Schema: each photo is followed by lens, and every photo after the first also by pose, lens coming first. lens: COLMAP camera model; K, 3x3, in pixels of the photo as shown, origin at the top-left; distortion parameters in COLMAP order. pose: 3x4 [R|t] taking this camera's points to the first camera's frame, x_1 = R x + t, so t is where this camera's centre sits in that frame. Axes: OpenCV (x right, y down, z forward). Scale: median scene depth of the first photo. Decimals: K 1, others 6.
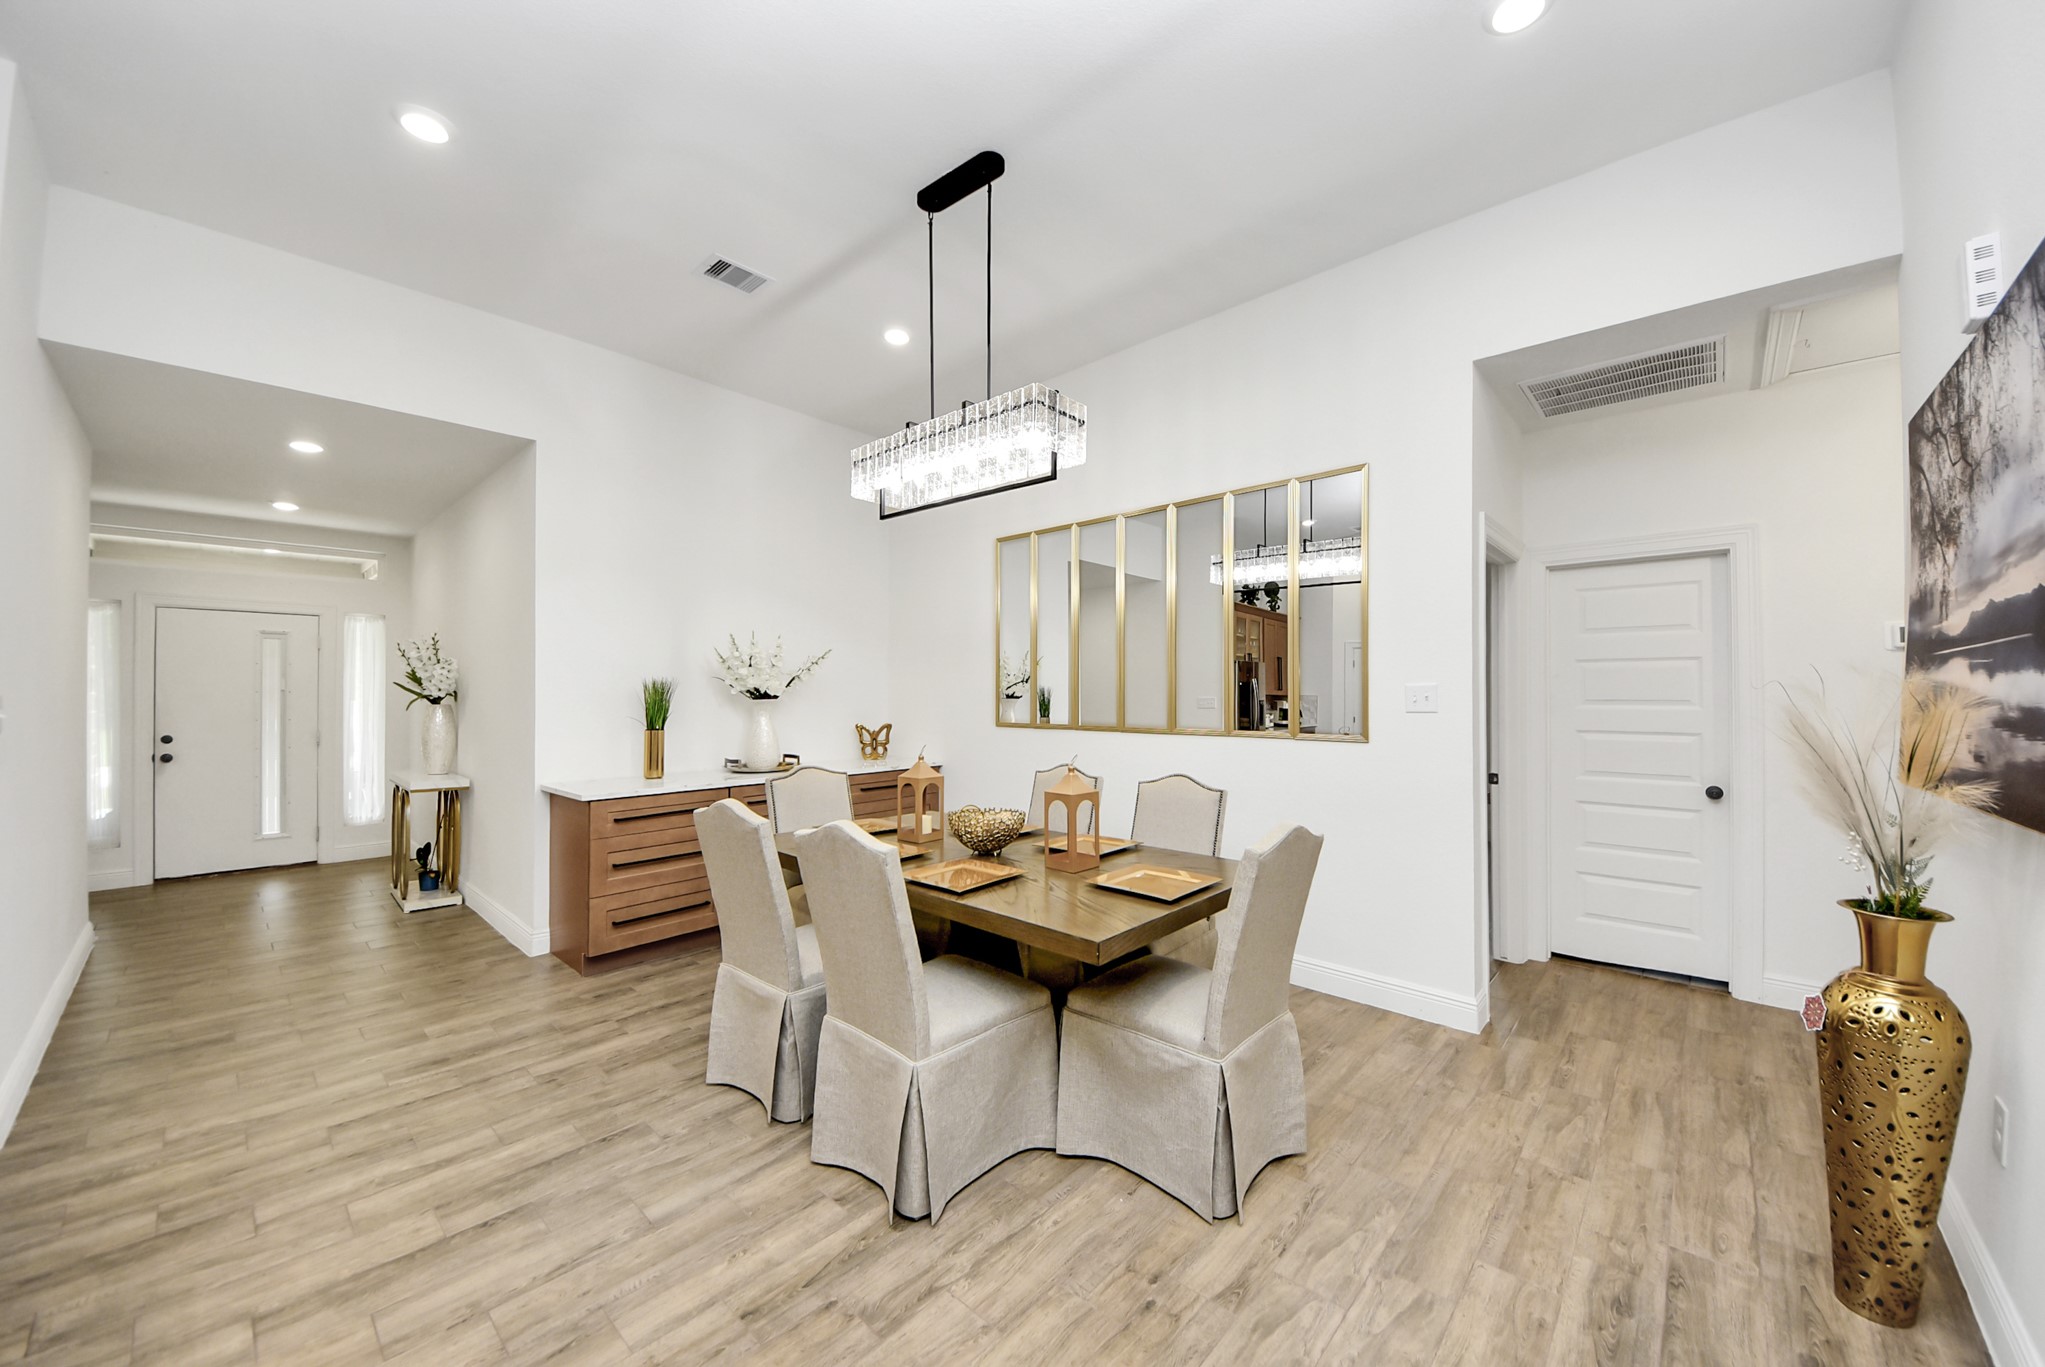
lens RADIAL K [[734.4, 0, 1047.5], [0, 734.4, 696.7], [0, 0, 1]] dist [0.007625, -0.007853]
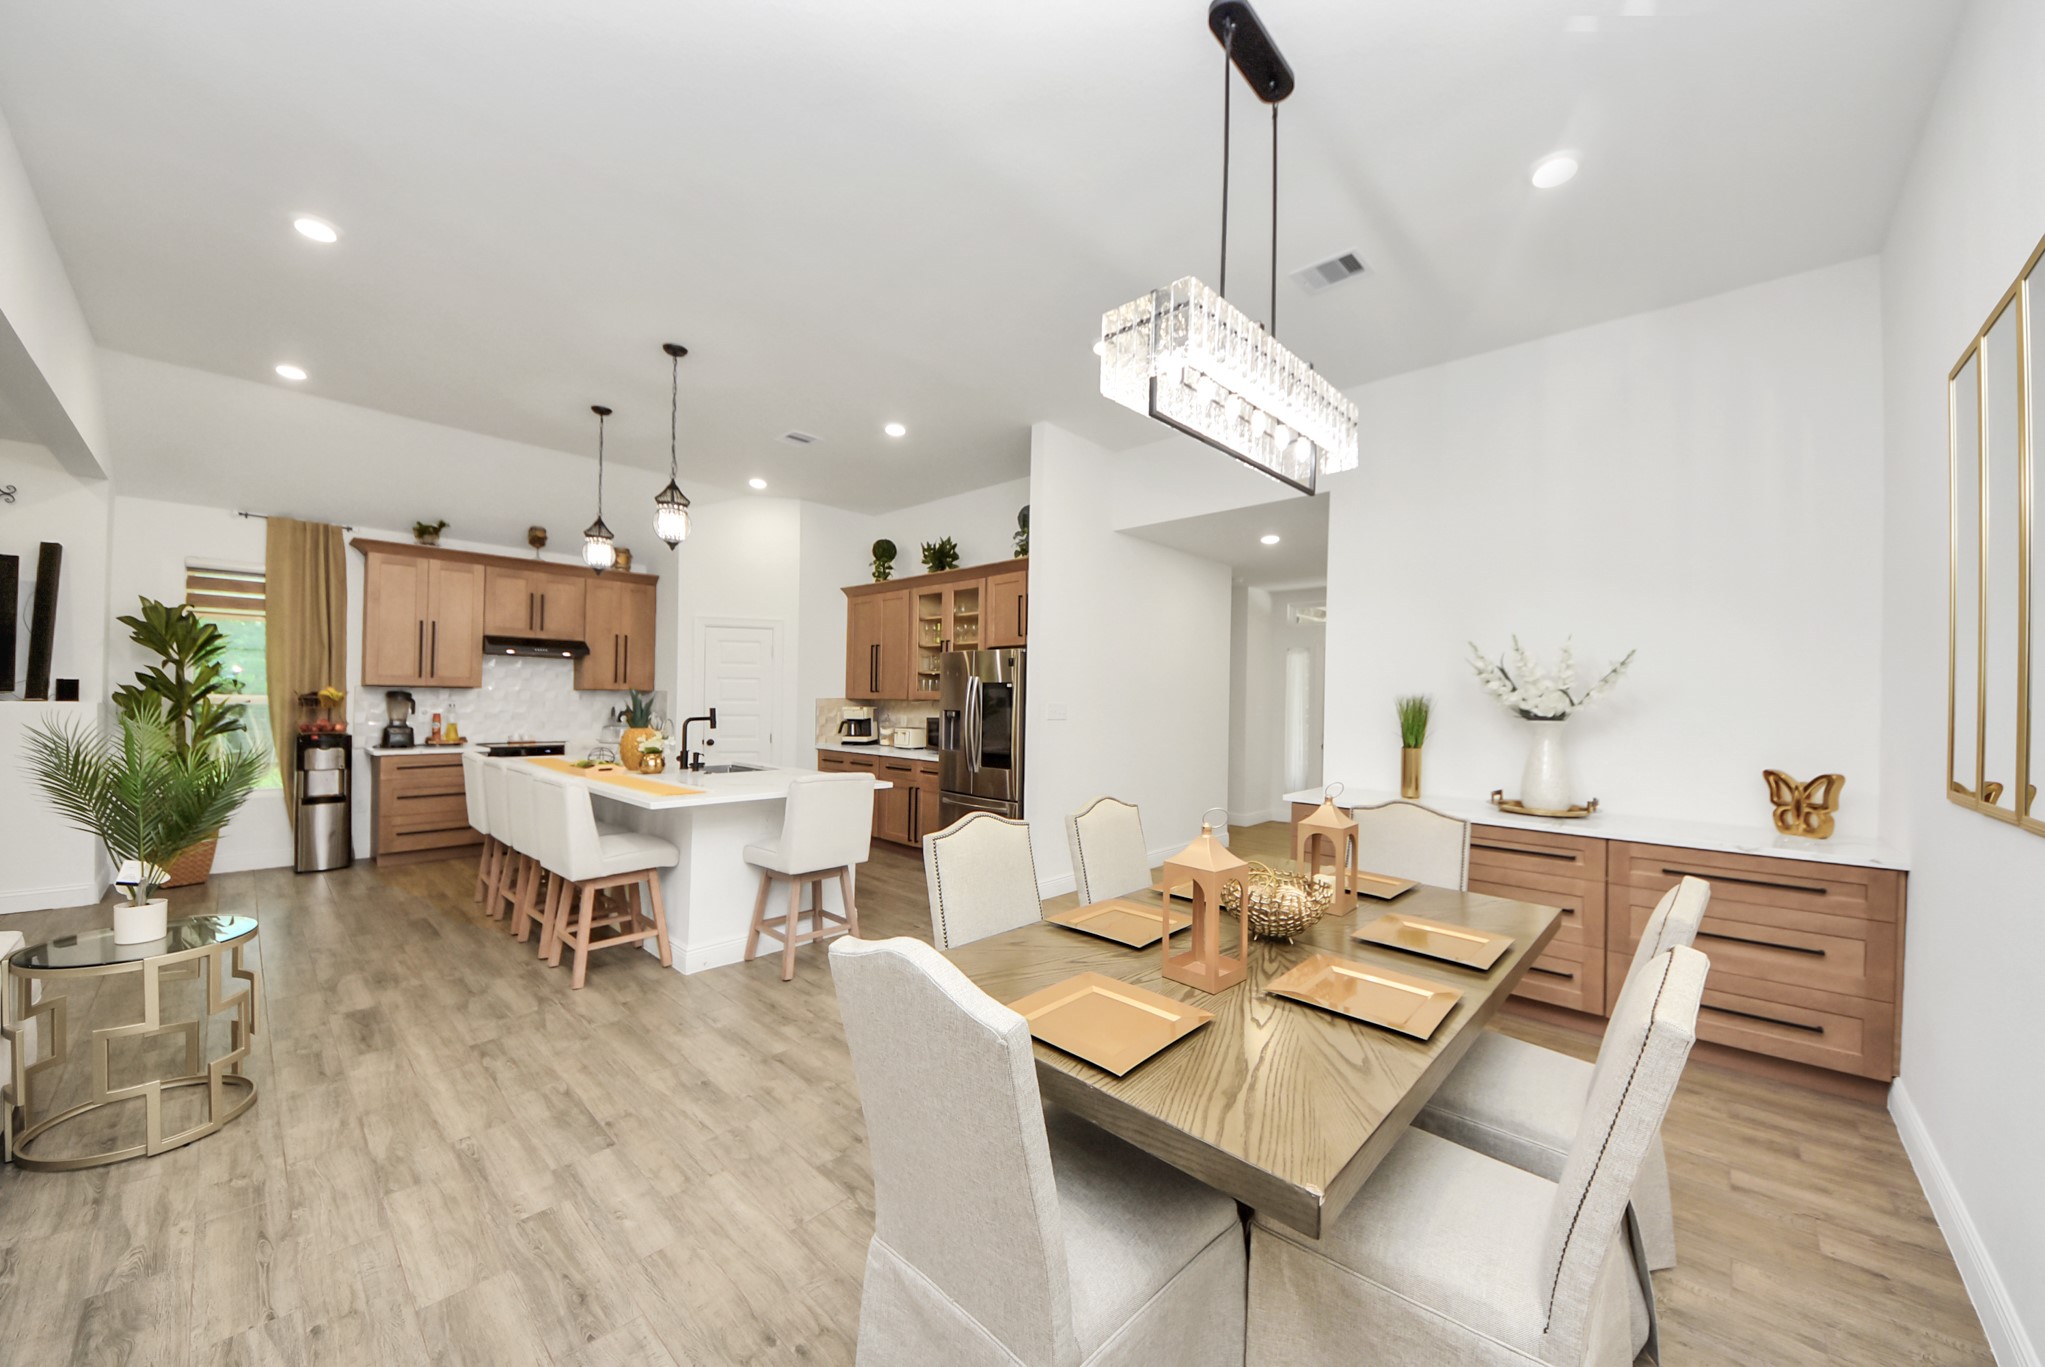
lens RADIAL K [[734.4, 0, 1061.5], [0, 734.4, 697.7], [0, 0, 1]] dist [0.007625, -0.007853]
pose [[-0.009014, 0.000582, -0.999959, 0.511810], [-0.020879, 0.999782, 0.000770, -0.013458], [0.999741, 0.020885, -0.008999, 0.636990]]
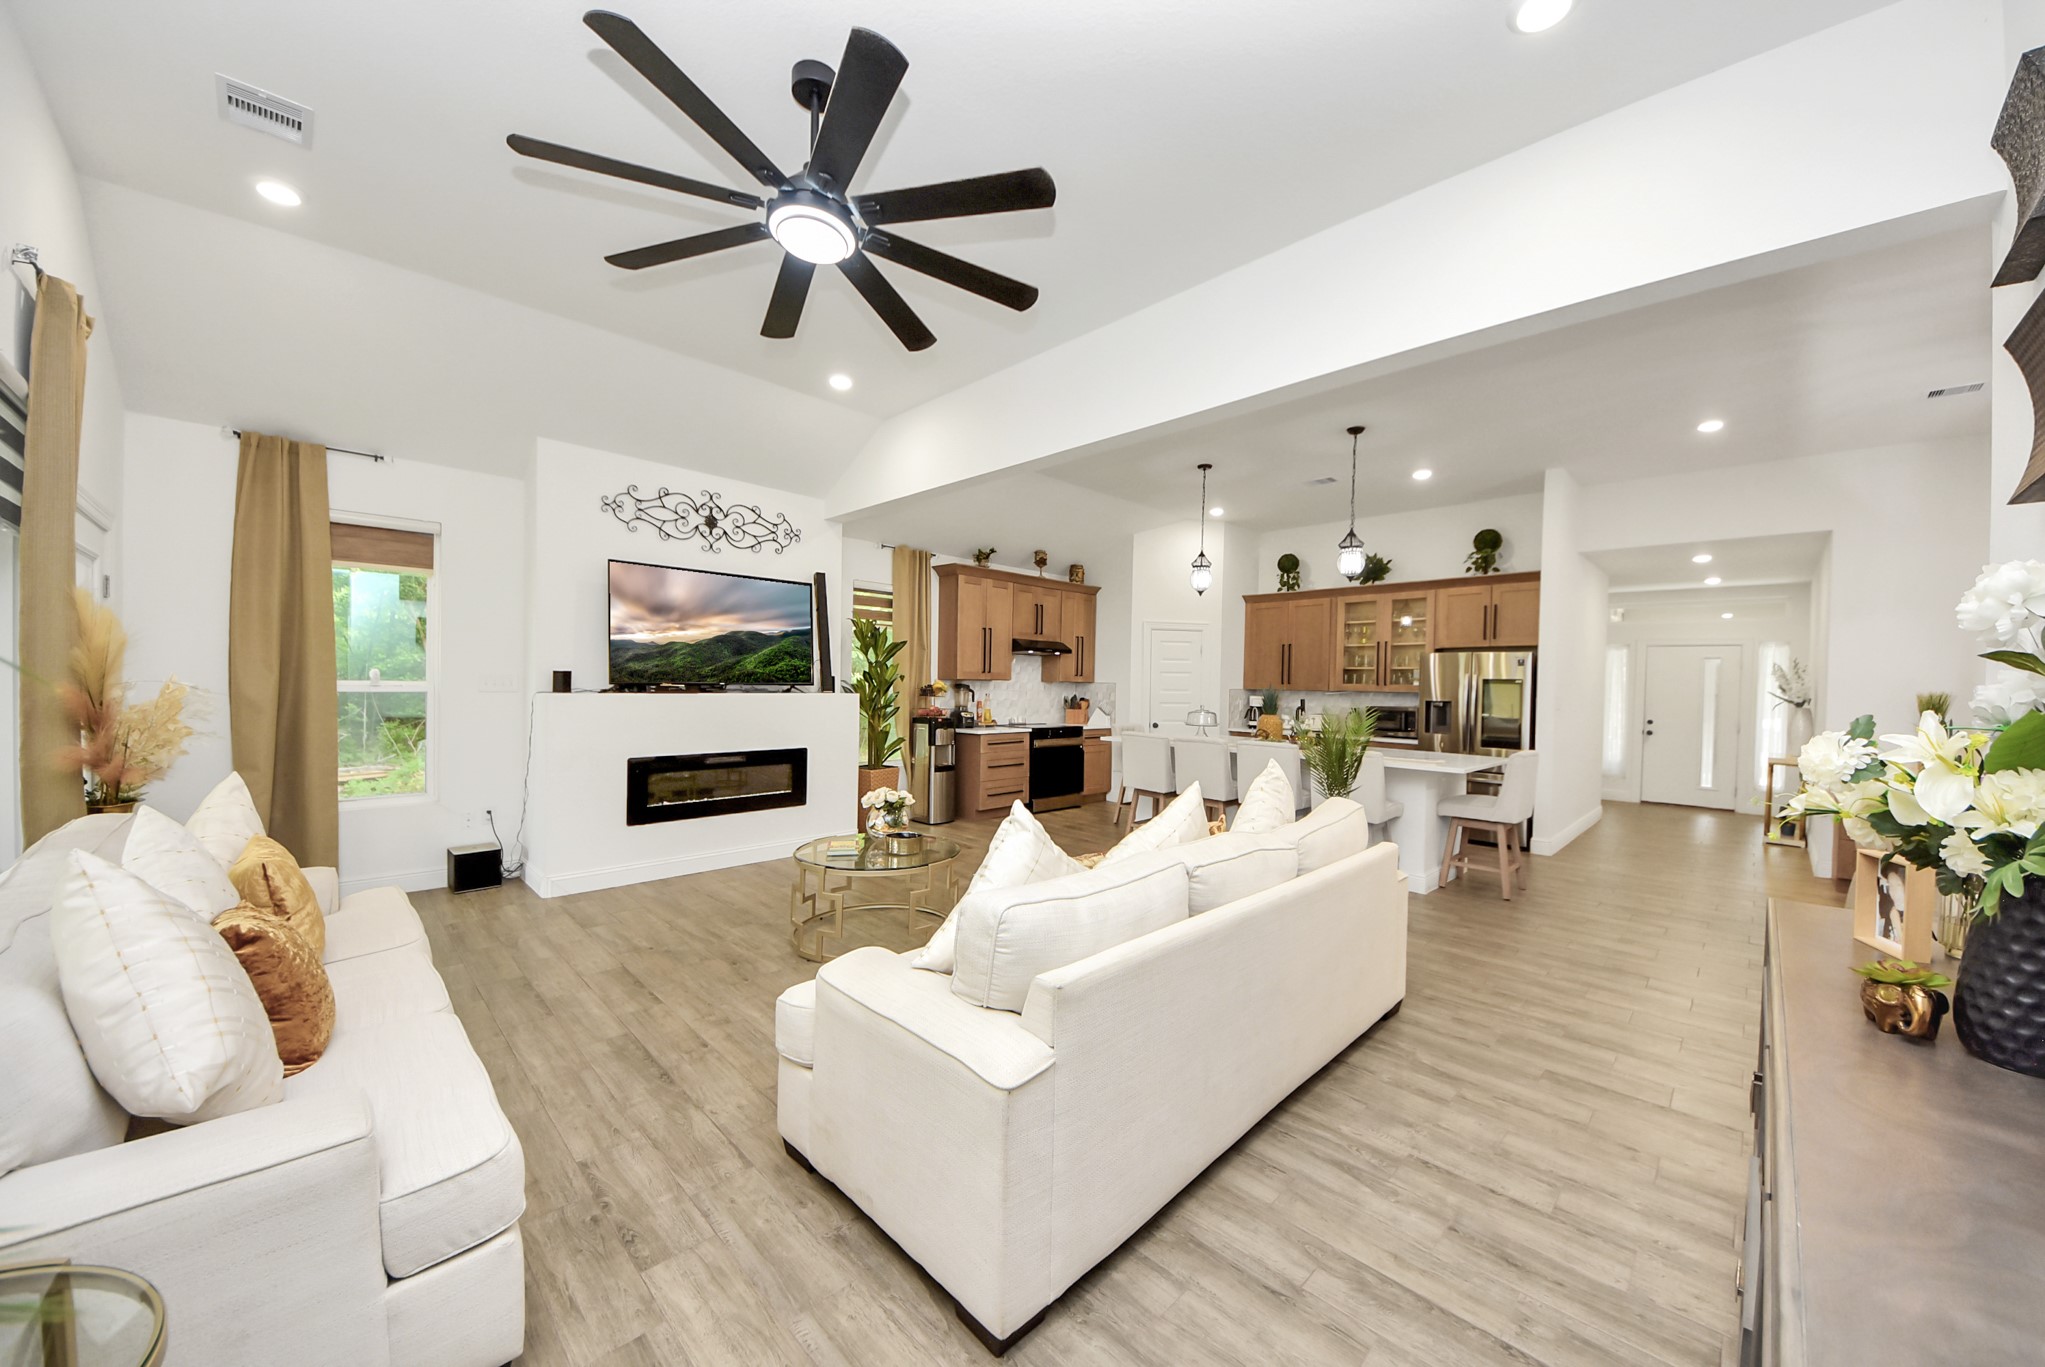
lens RADIAL K [[734.4, 0, 1029.8], [0, 734.4, 693.7], [0, 0, 1]] dist [0.007625, -0.007853]
pose [[-0.067994, 0.014058, -0.997587, 0.938143], [-0.023524, 0.999600, 0.015690, -0.003931], [0.997408, 0.024534, -0.067636, -0.550344]]
